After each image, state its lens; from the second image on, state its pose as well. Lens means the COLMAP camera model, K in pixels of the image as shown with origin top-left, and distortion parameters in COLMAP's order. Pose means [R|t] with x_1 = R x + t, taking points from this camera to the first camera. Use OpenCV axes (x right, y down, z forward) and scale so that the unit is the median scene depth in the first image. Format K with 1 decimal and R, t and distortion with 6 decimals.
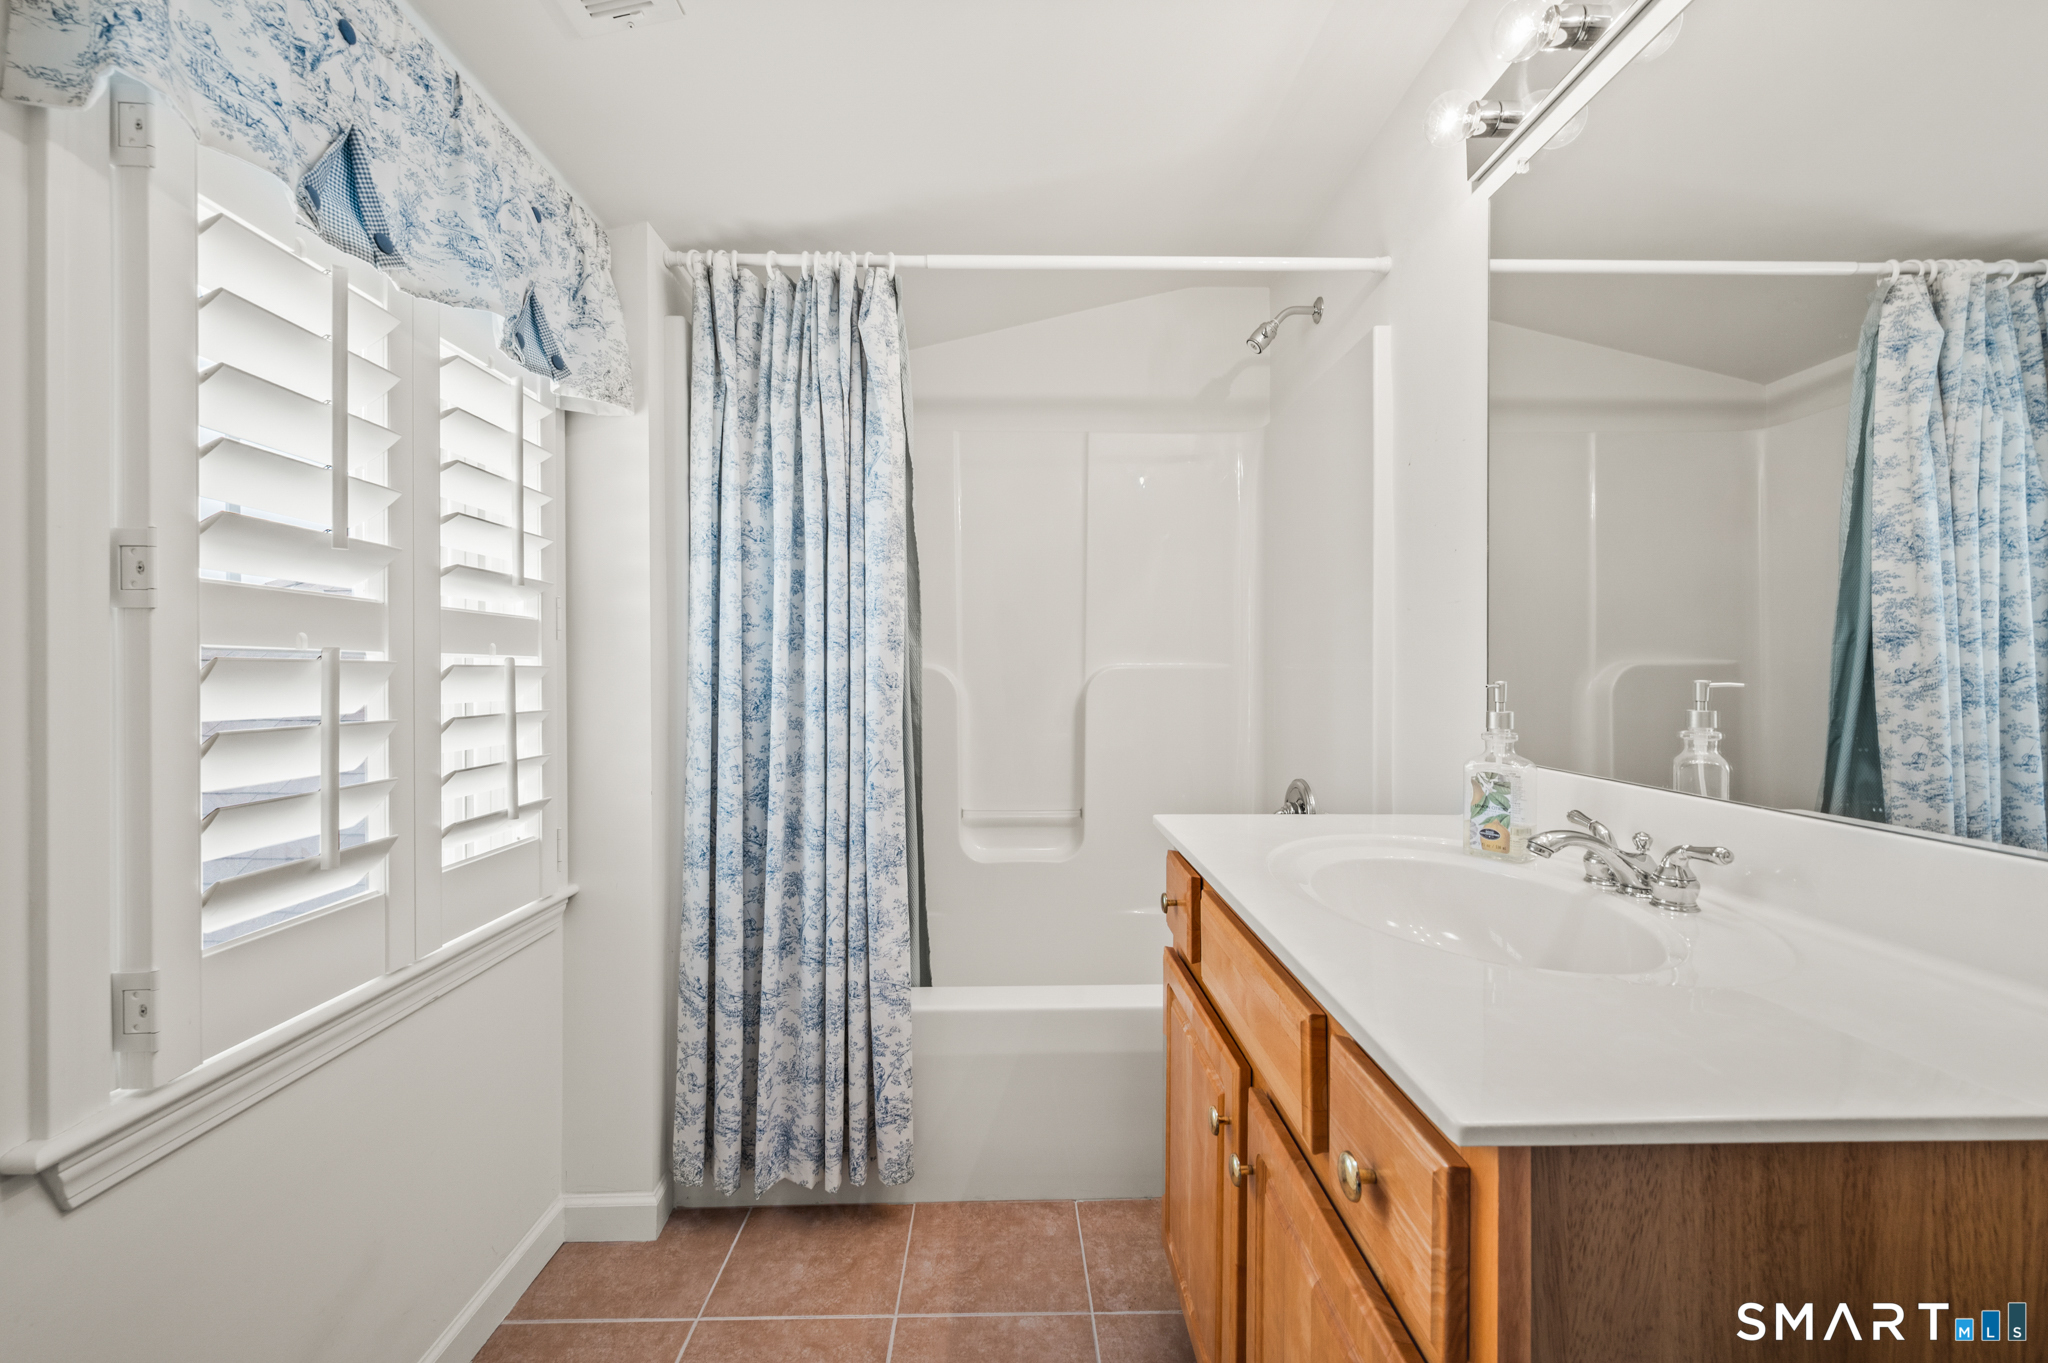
lens RADIAL K [[824.5, 0, 1028.8], [0, 824.5, 668.7], [0, 0, 1]] dist [0.000332, 0.000270]
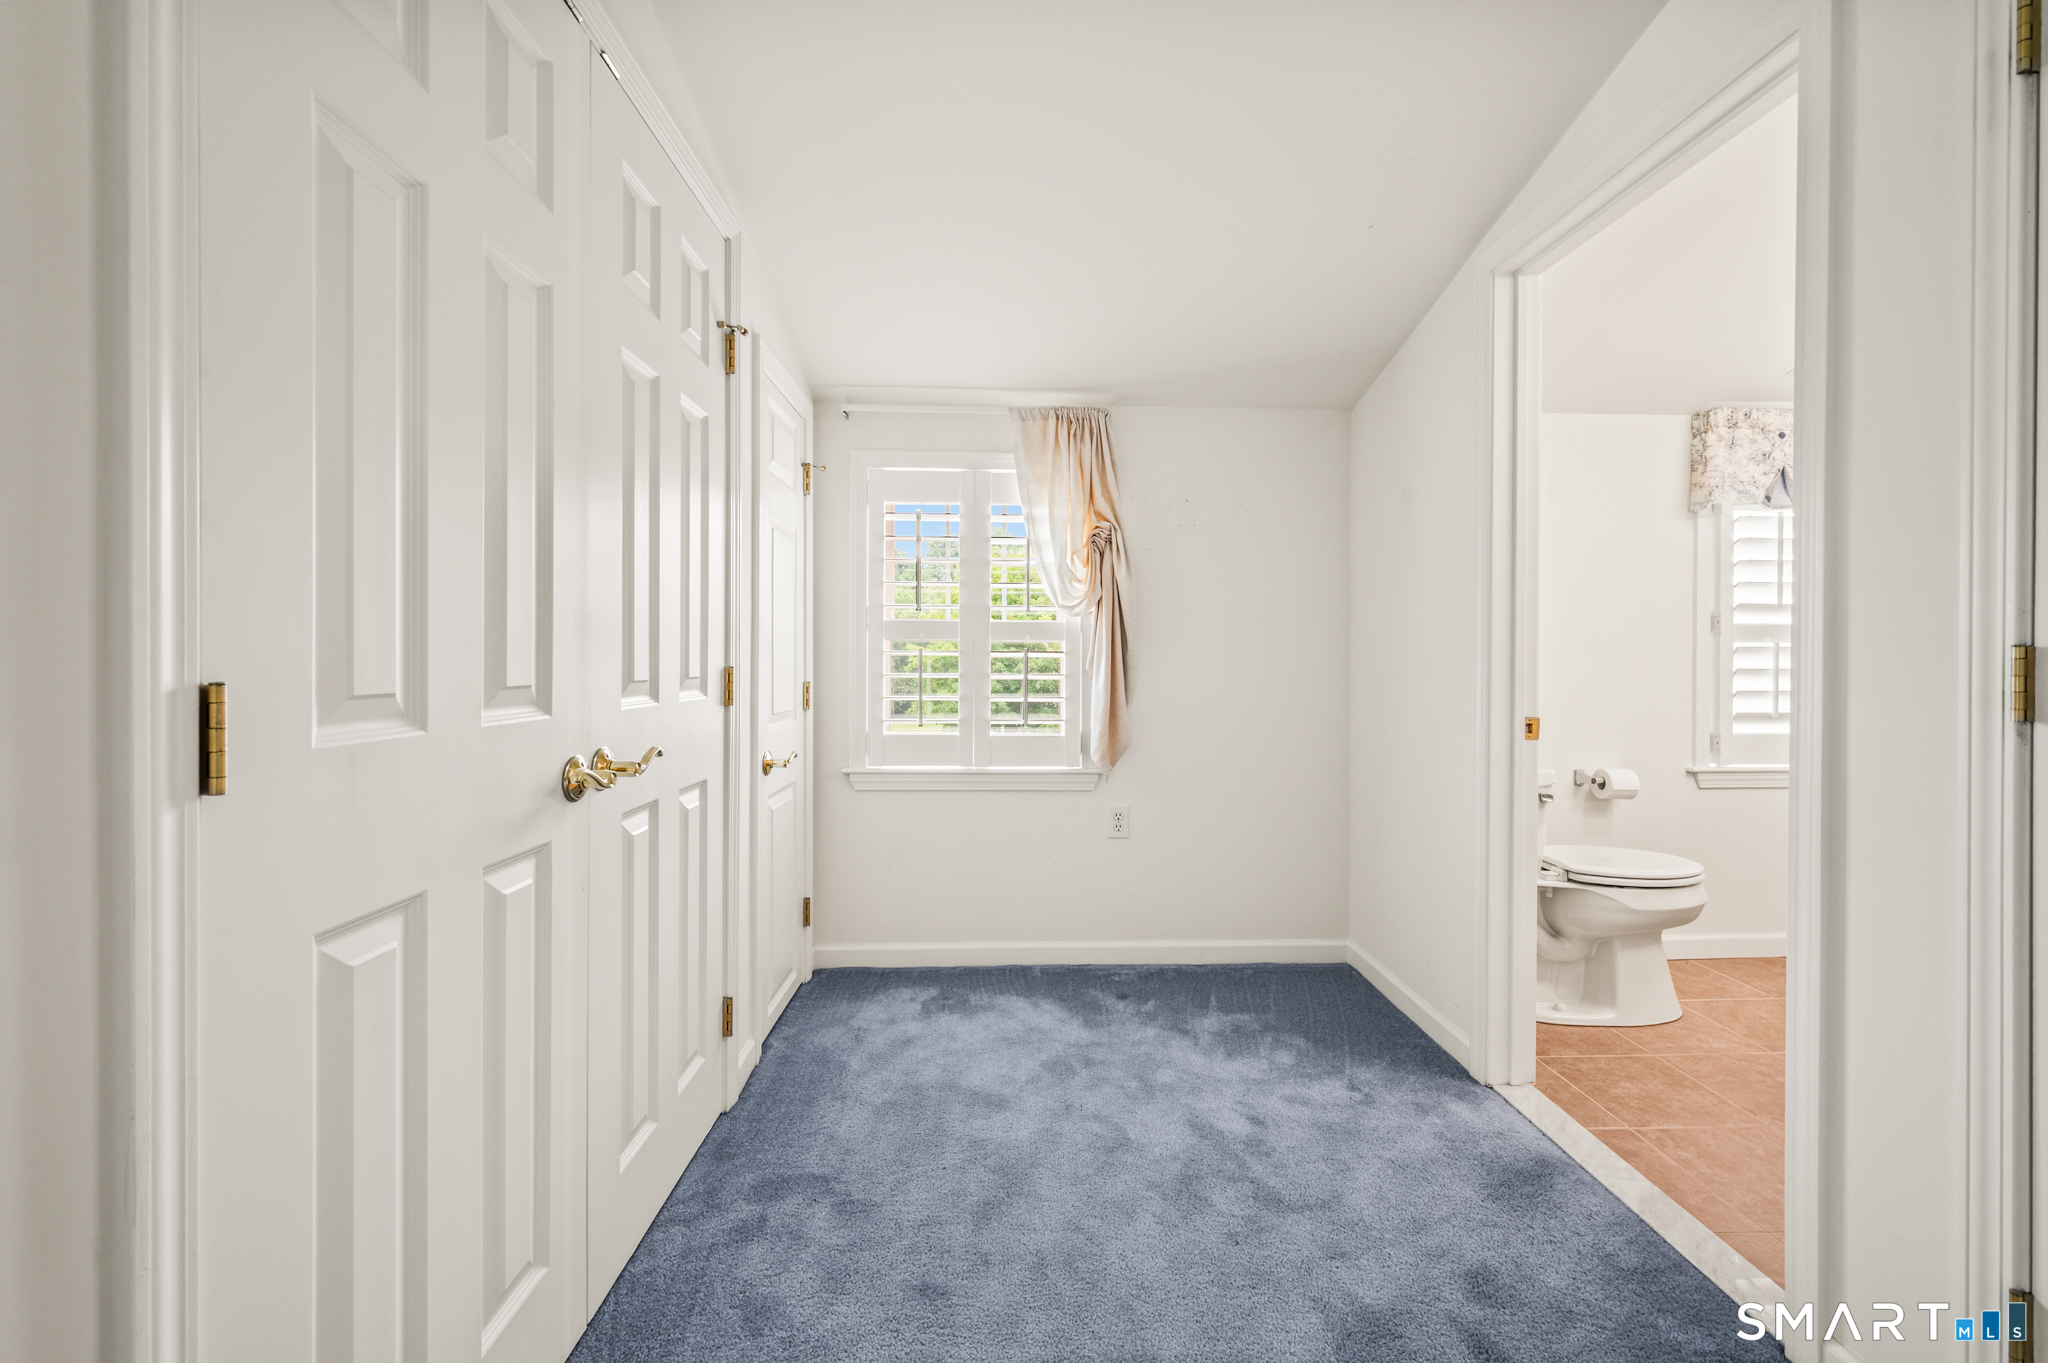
lens RADIAL K [[824.5, 0, 1035.3], [0, 824.5, 665.7], [0, 0, 1]] dist [0.000332, 0.000270]
pose [[0.039670, 0.005739, -0.999196, 2.289235], [-0.003852, 0.999977, 0.005591, 0.052500], [0.999205, 0.003628, 0.039691, -2.018359]]
